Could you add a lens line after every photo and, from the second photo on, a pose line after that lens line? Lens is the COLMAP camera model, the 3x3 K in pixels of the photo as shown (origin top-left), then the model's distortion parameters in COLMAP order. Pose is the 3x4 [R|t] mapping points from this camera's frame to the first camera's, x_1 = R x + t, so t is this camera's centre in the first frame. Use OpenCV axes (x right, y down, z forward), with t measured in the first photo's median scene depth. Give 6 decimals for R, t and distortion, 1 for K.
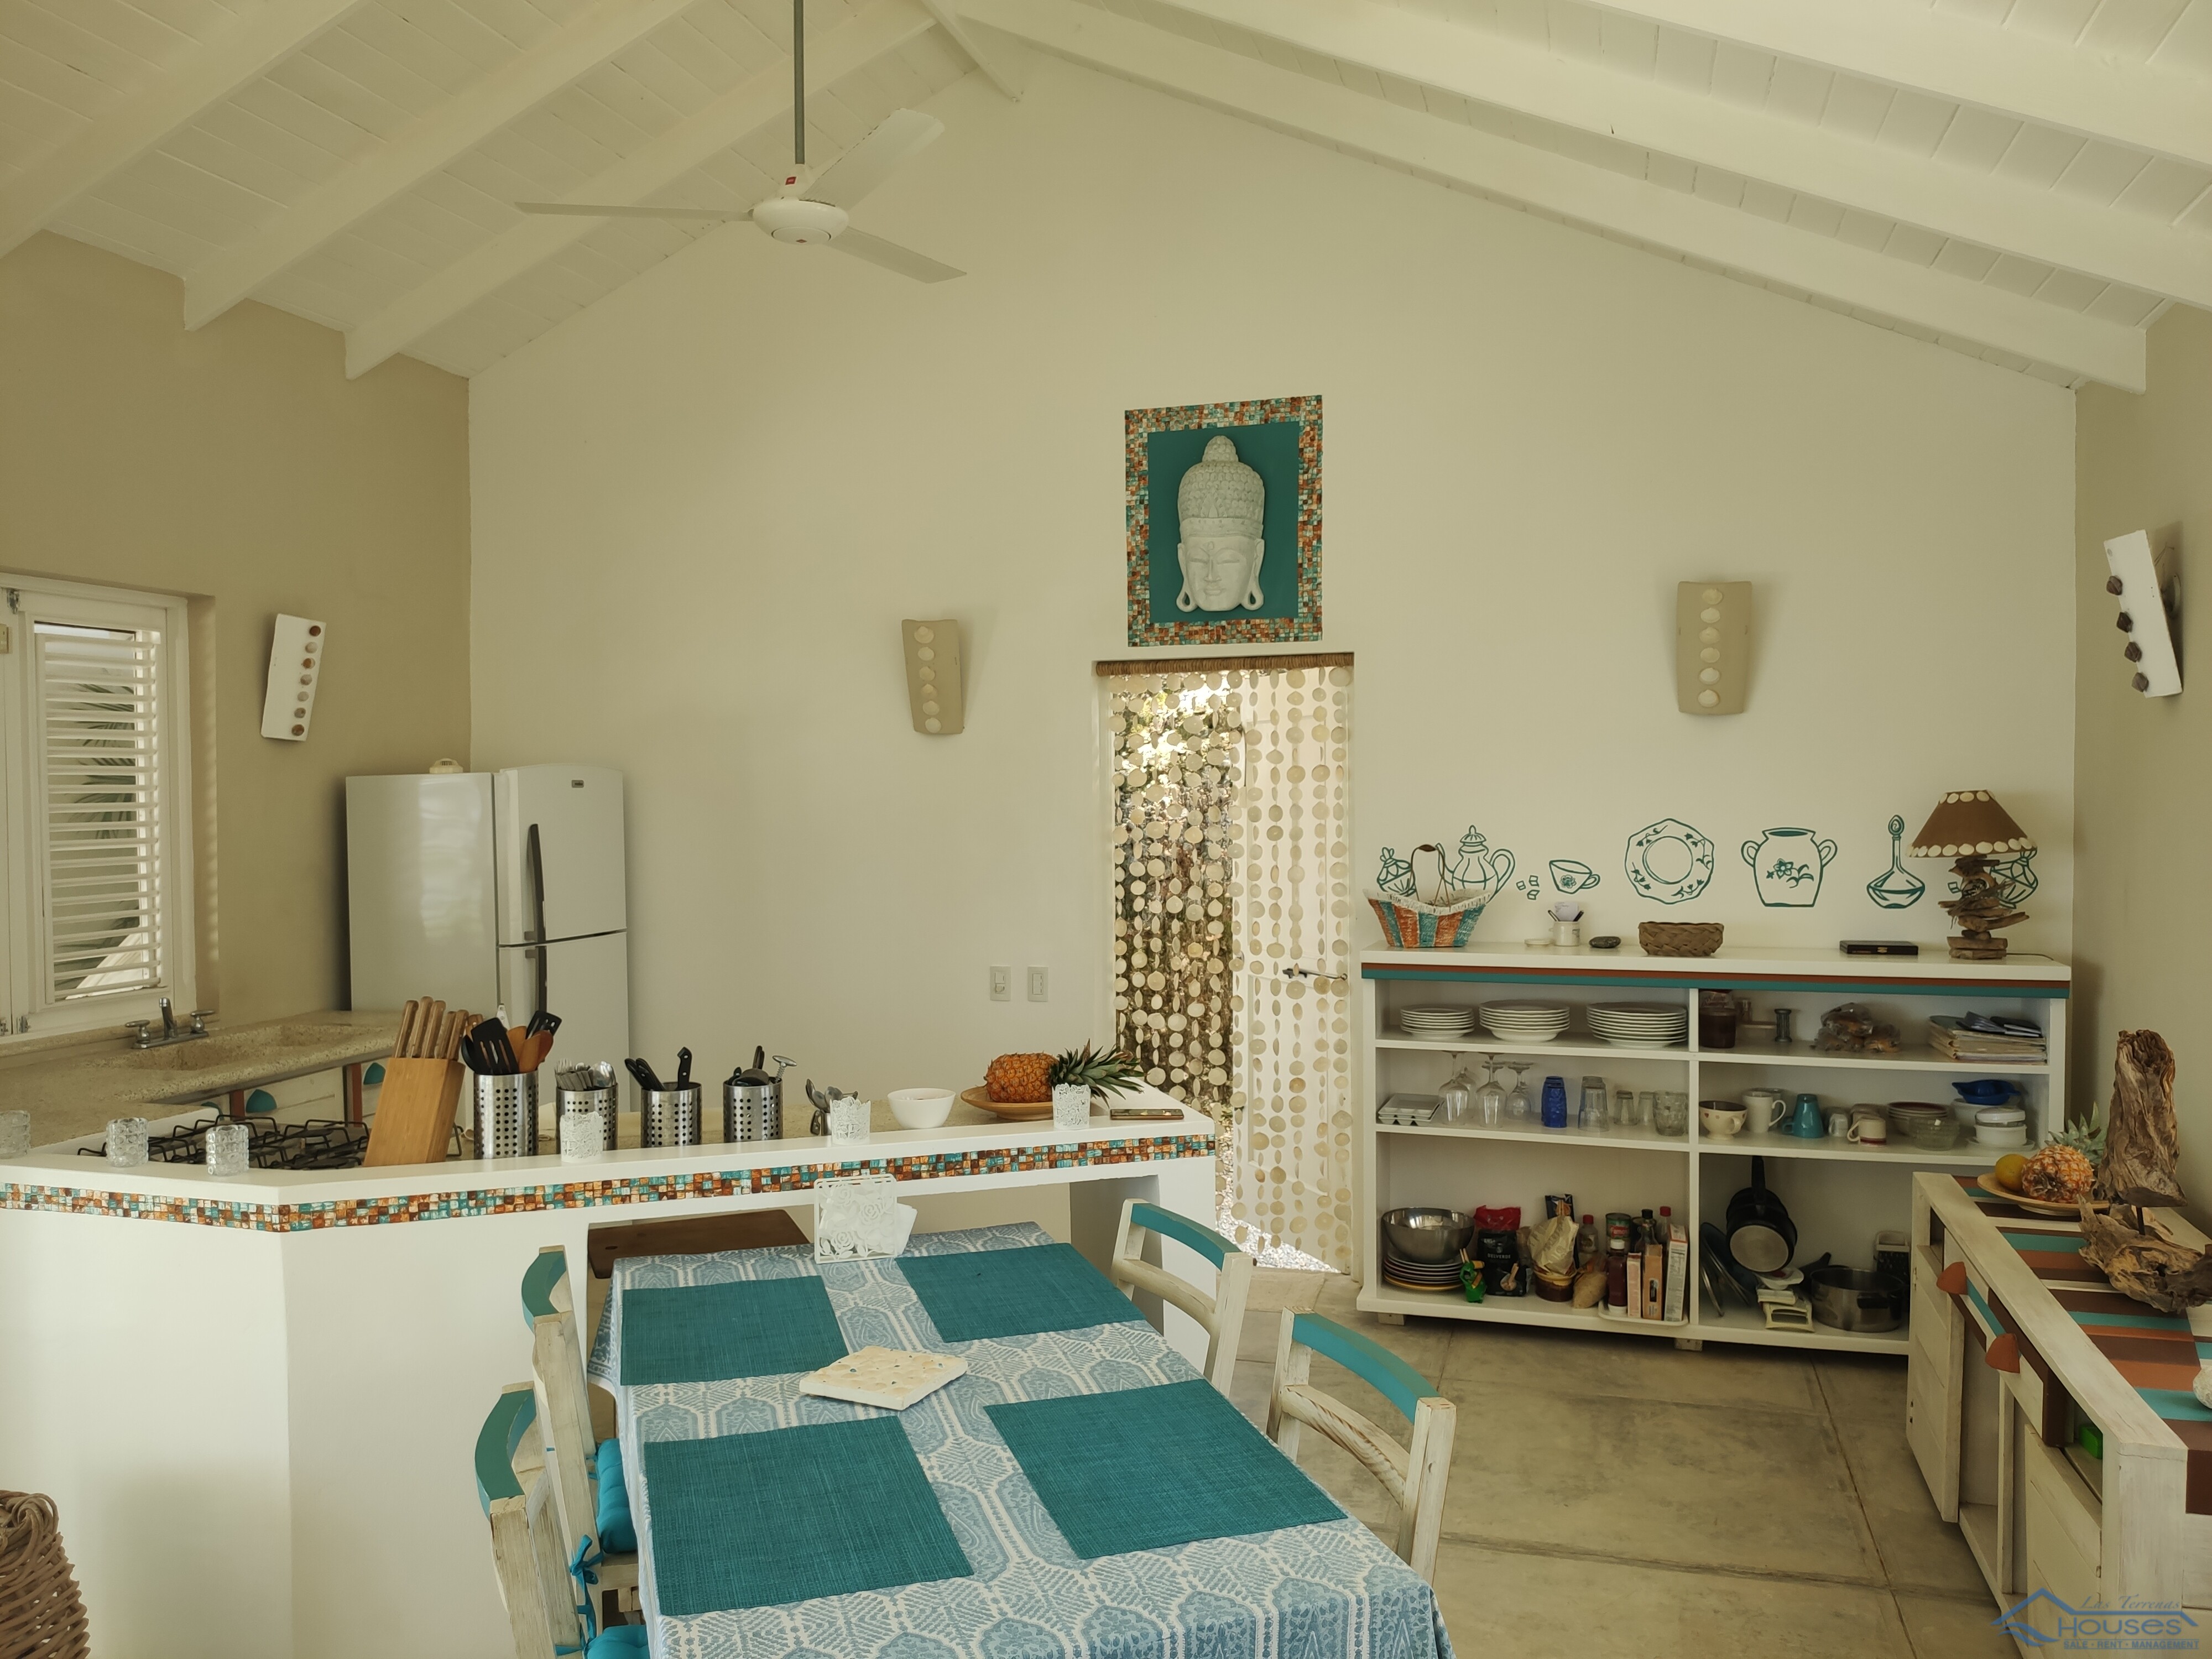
lens RADIAL K [[1654.6, 0, 1106.0], [0, 1654.6, 829.5], [0, 0, 1]] dist [0.024343, -0.053021]
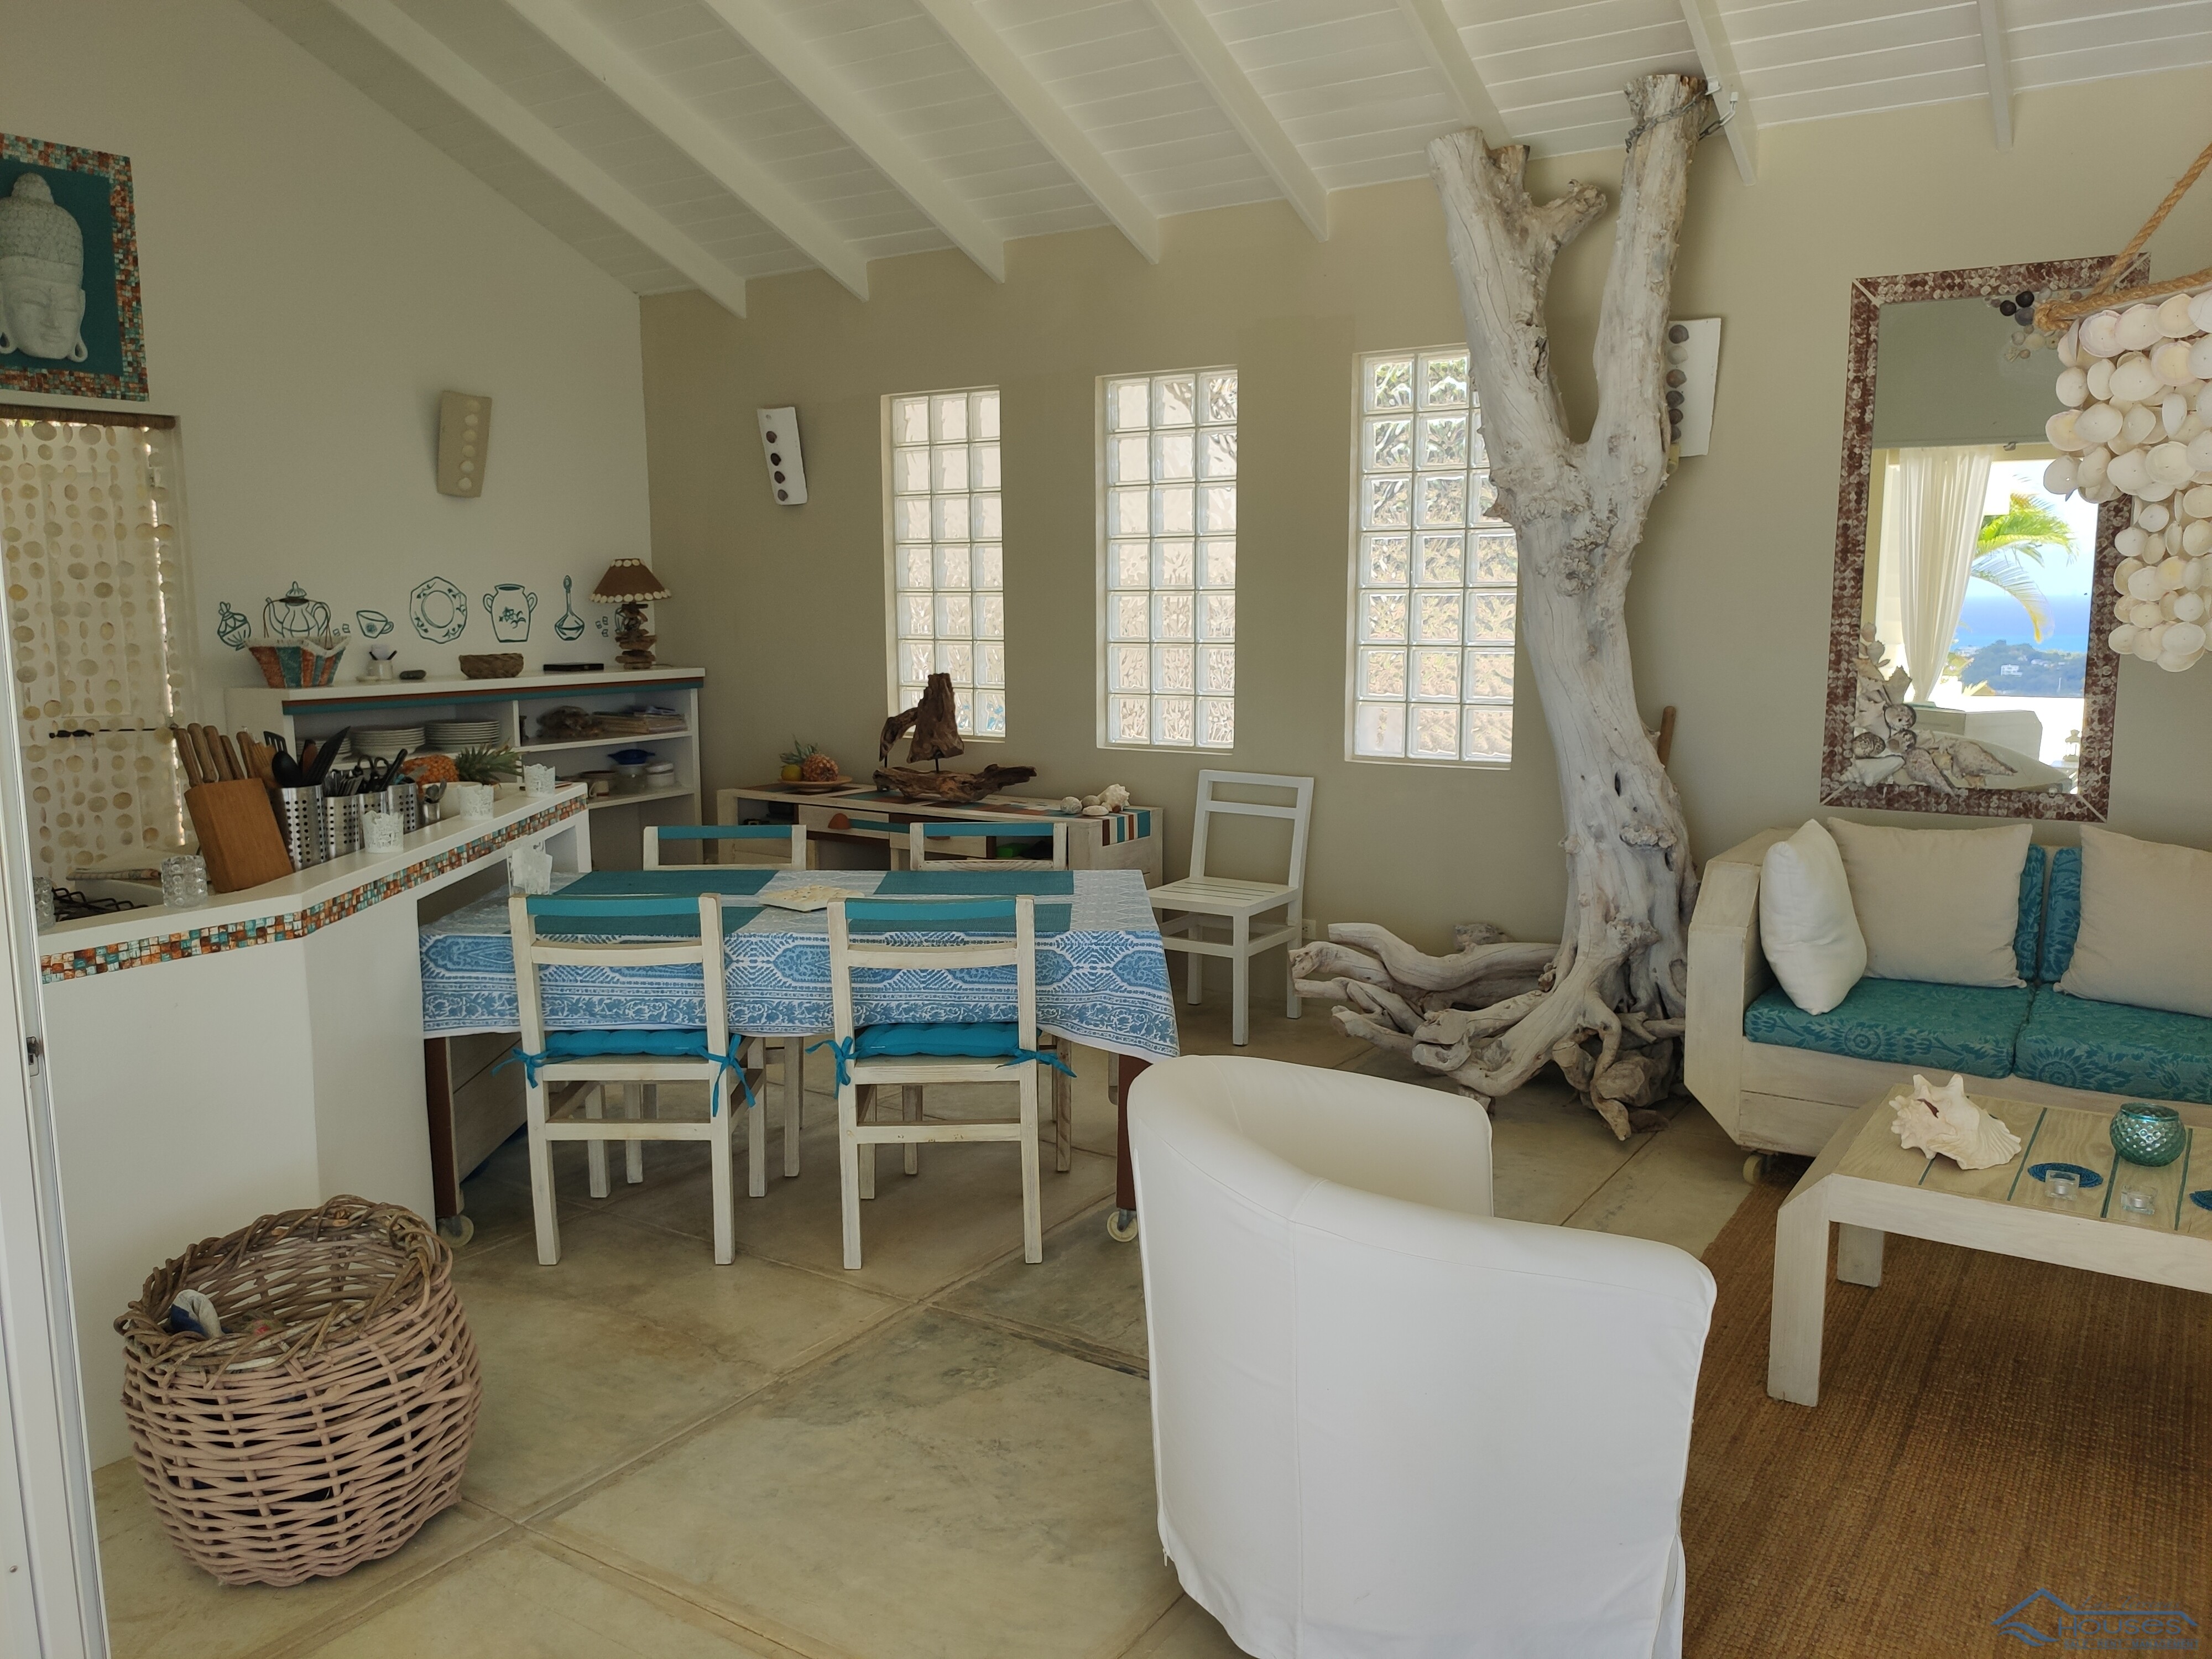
lens RADIAL K [[1654.6, 0, 1106.0], [0, 1654.6, 829.5], [0, 0, 1]] dist [0.024343, -0.053021]
pose [[0.279885, -0.132335, 0.950869, -0.764474], [0.022436, 0.991085, 0.131328, 0.030373], [-0.959771, -0.015423, 0.280359, 0.134559]]
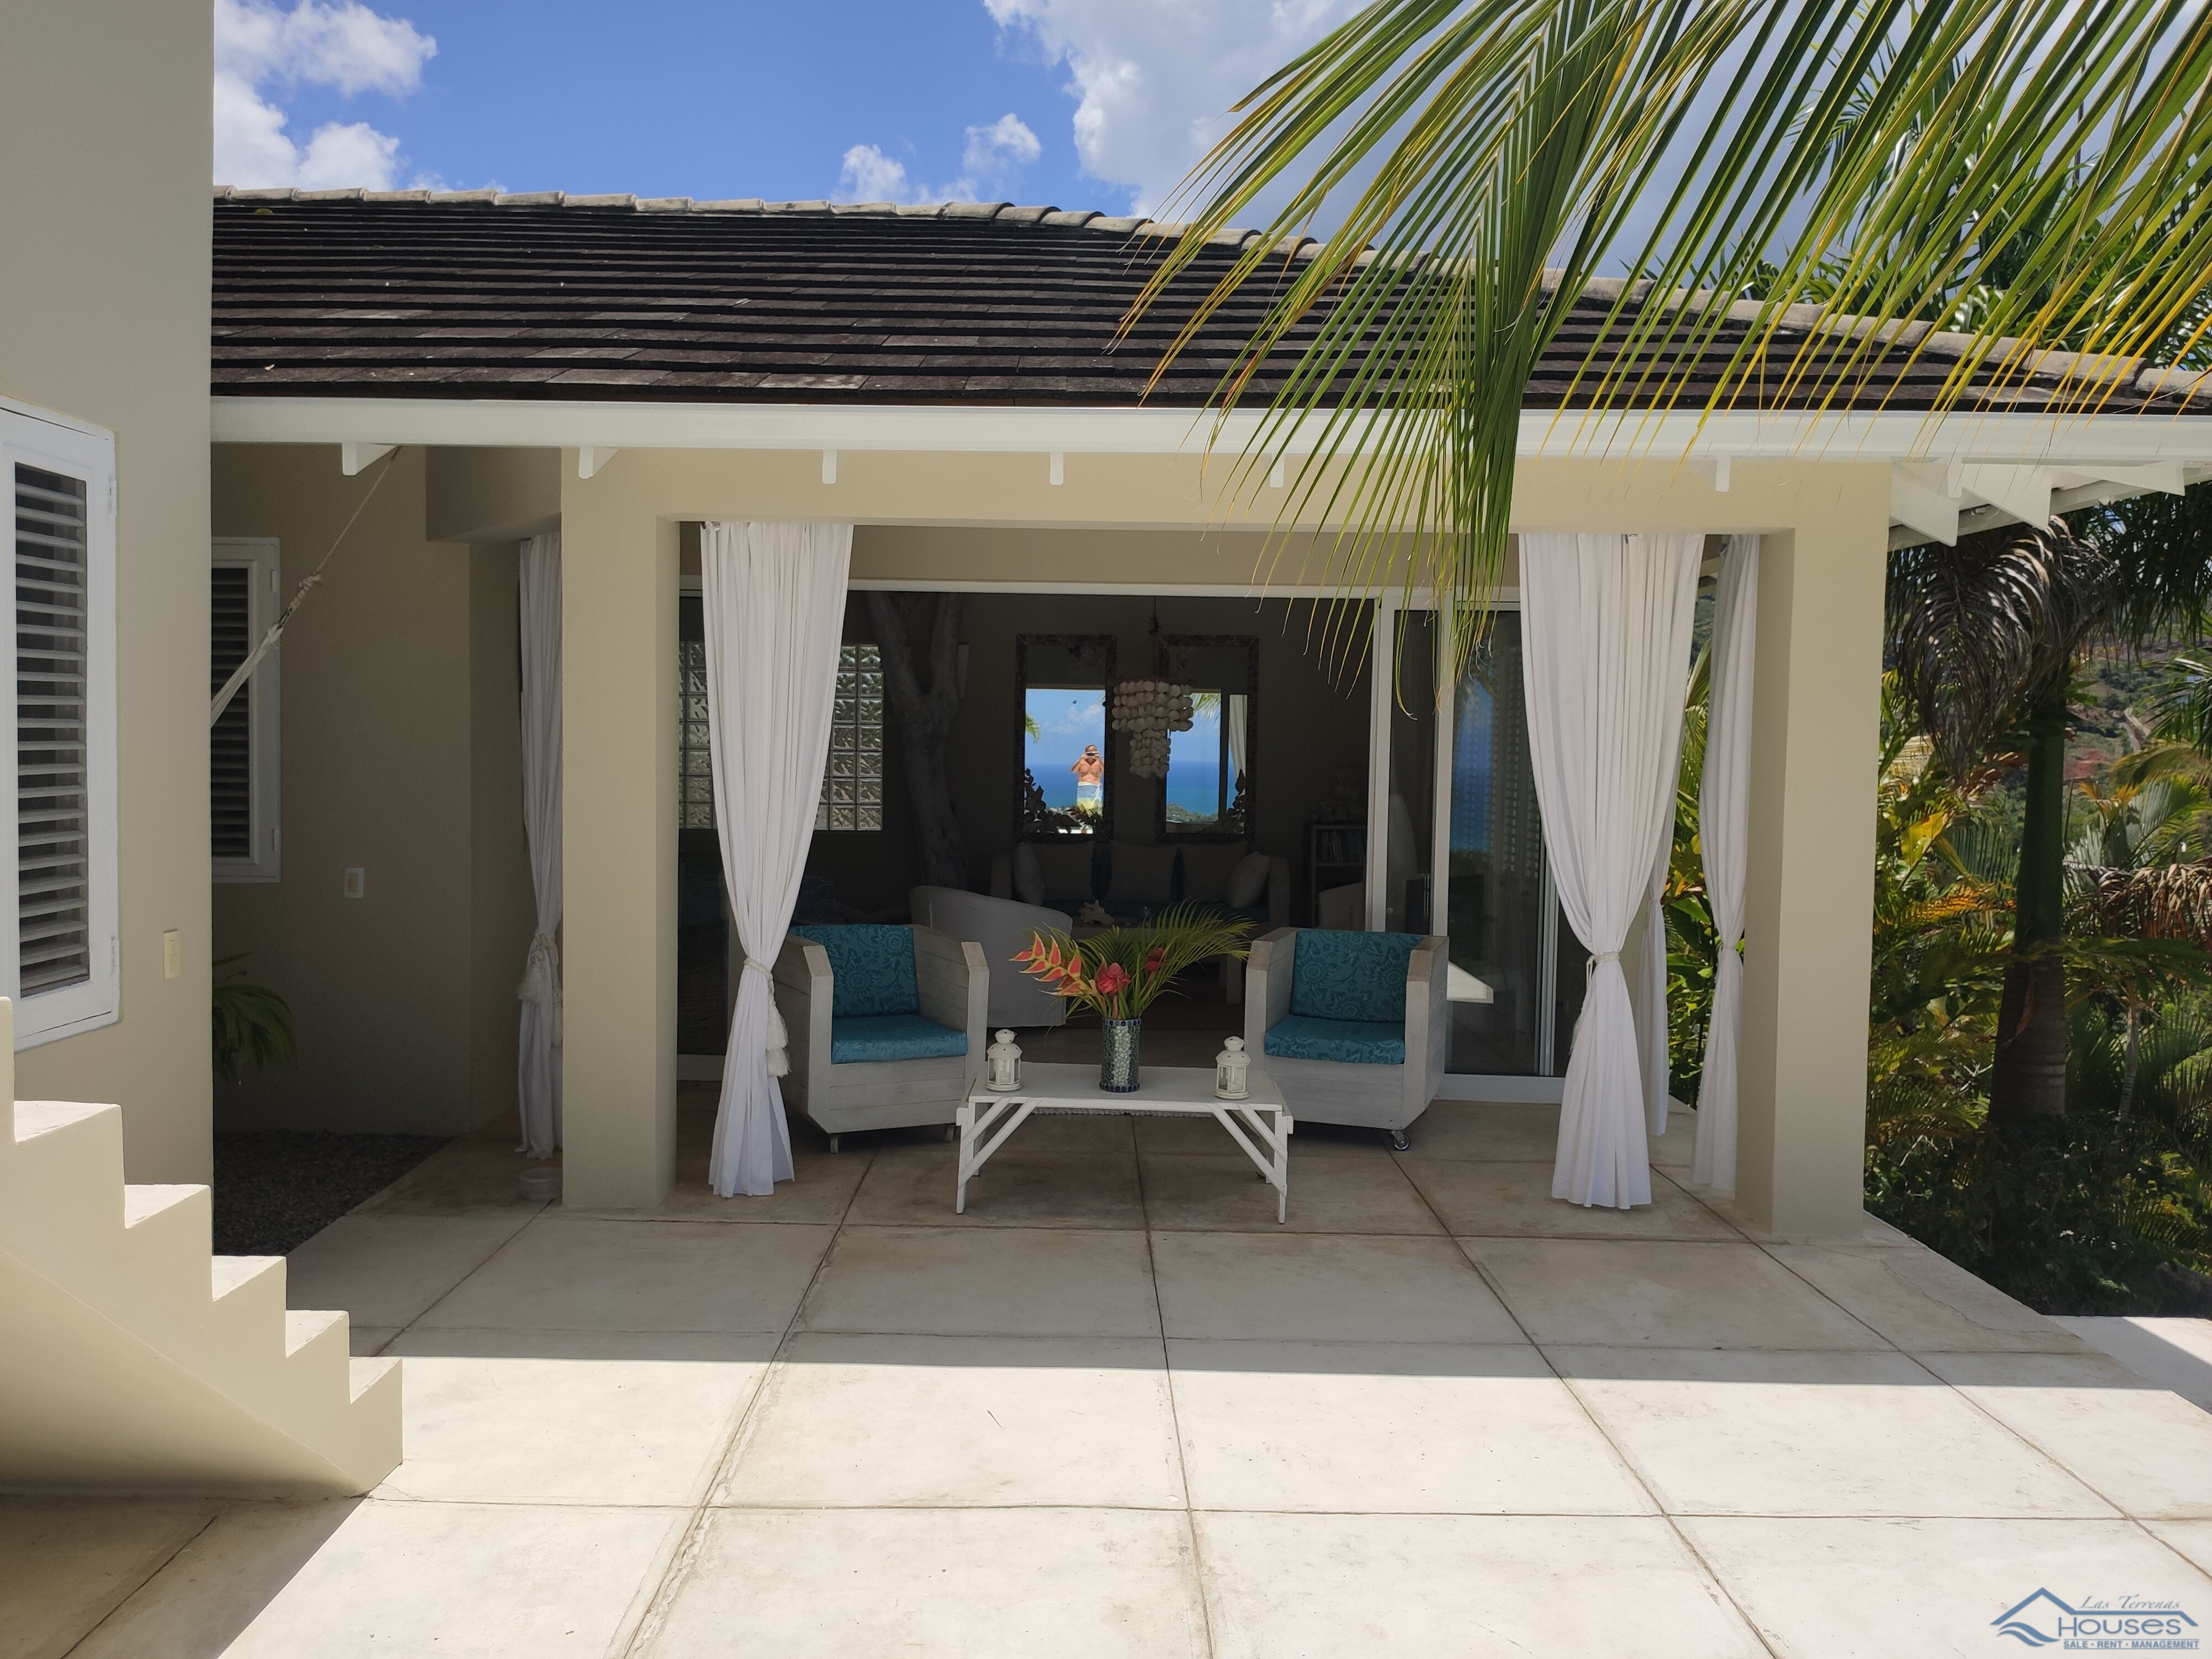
lens RADIAL K [[1654.6, 0, 1106.0], [0, 1654.6, 829.5], [0, 0, 1]] dist [0.024343, -0.053021]
pose [[-0.318503, -0.053176, 0.946429, -1.886036], [0.001185, 0.998402, 0.056495, 0.004323], [-0.947921, 0.019115, -0.317932, 0.583444]]
